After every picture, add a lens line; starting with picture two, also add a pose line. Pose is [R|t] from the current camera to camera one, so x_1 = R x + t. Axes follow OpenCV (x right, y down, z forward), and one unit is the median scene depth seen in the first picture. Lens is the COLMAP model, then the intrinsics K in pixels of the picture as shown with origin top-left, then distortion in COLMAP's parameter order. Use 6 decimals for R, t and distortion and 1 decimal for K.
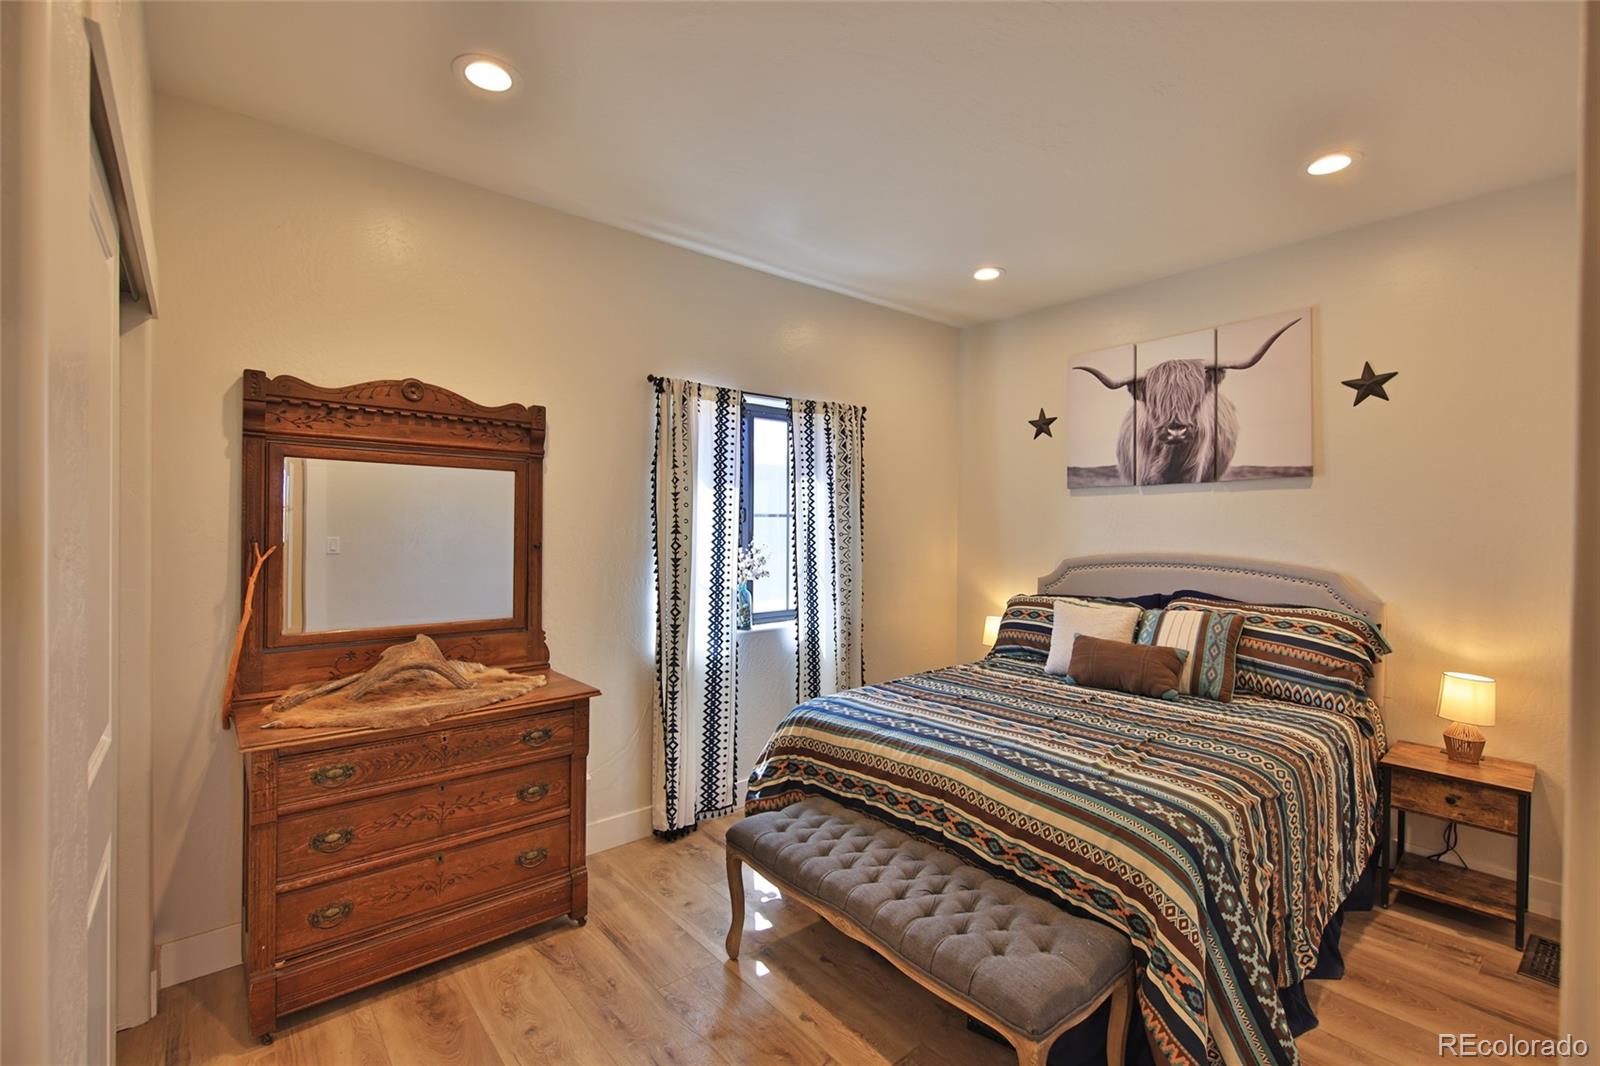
lens RADIAL K [[704.7, 0, 801.9], [0, 704.7, 526.9], [0, 0, 1]] dist [-0.002790, -0.000185]
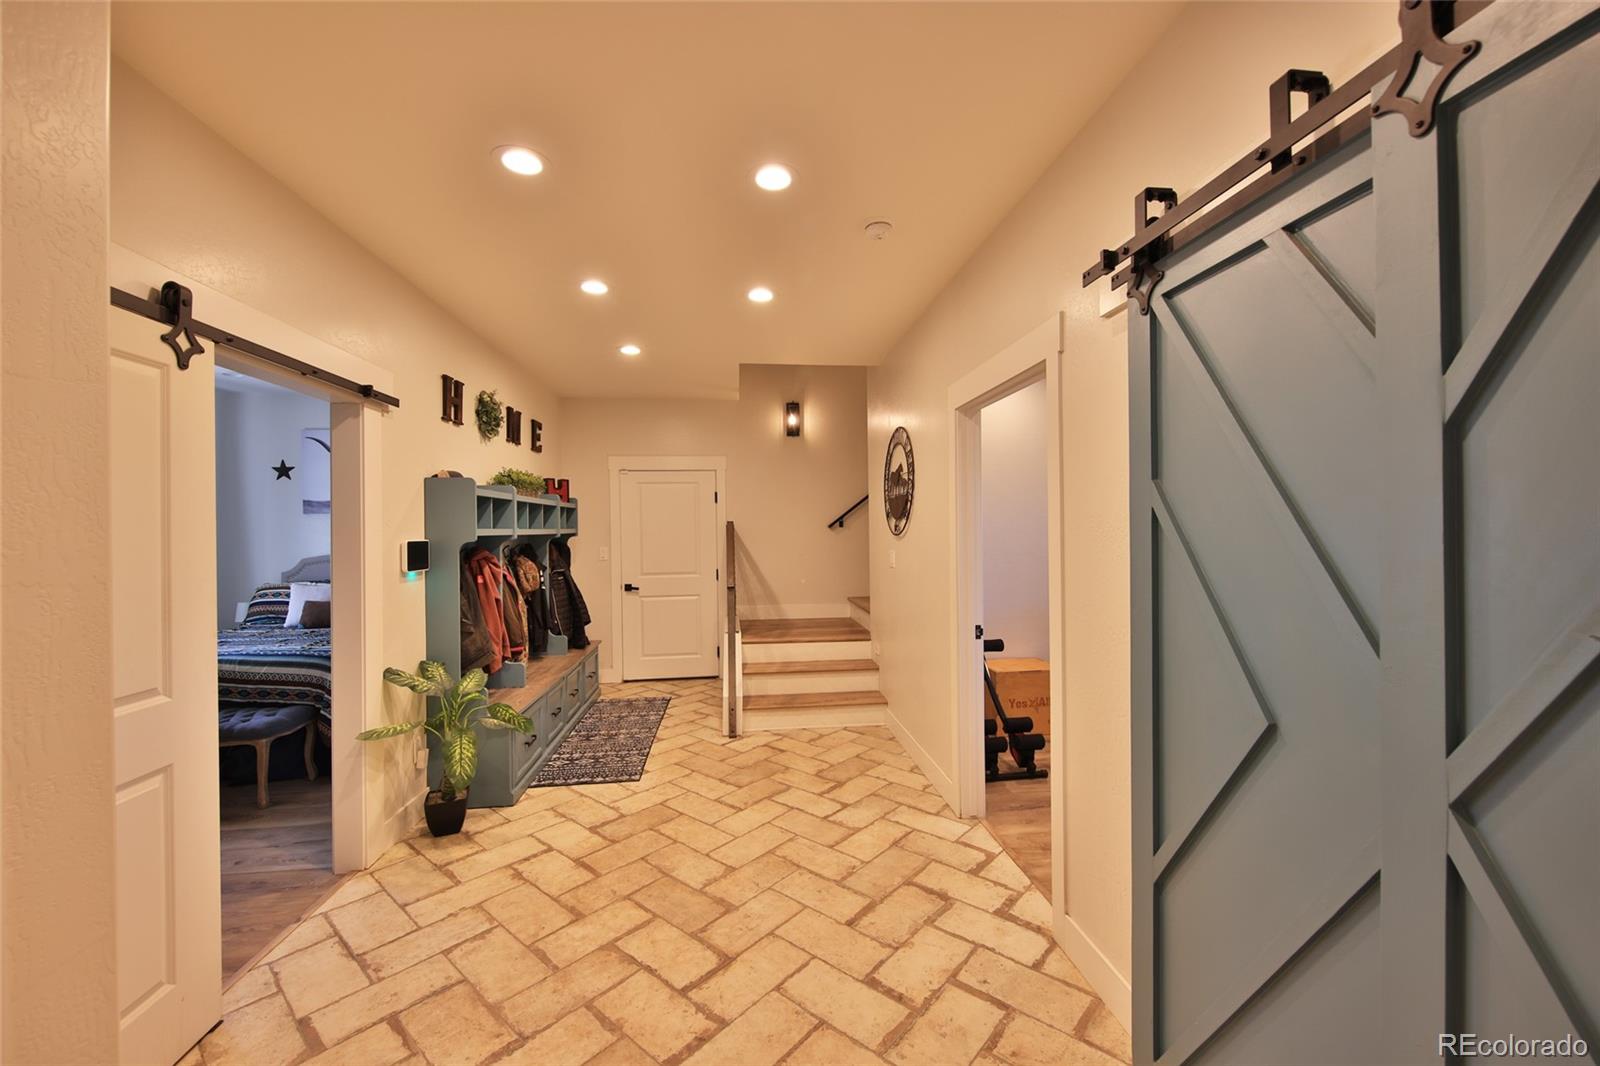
lens RADIAL K [[634.4, 0, 803.2], [0, 634.4, 527.8], [0, 0, 1]] dist [0.001860, -0.000472]
pose [[0.550401, -0.008099, 0.834861, -0.206342], [0.011990, 0.999927, 0.001796, -0.013228], [-0.834814, 0.009021, 0.550457, -0.766111]]
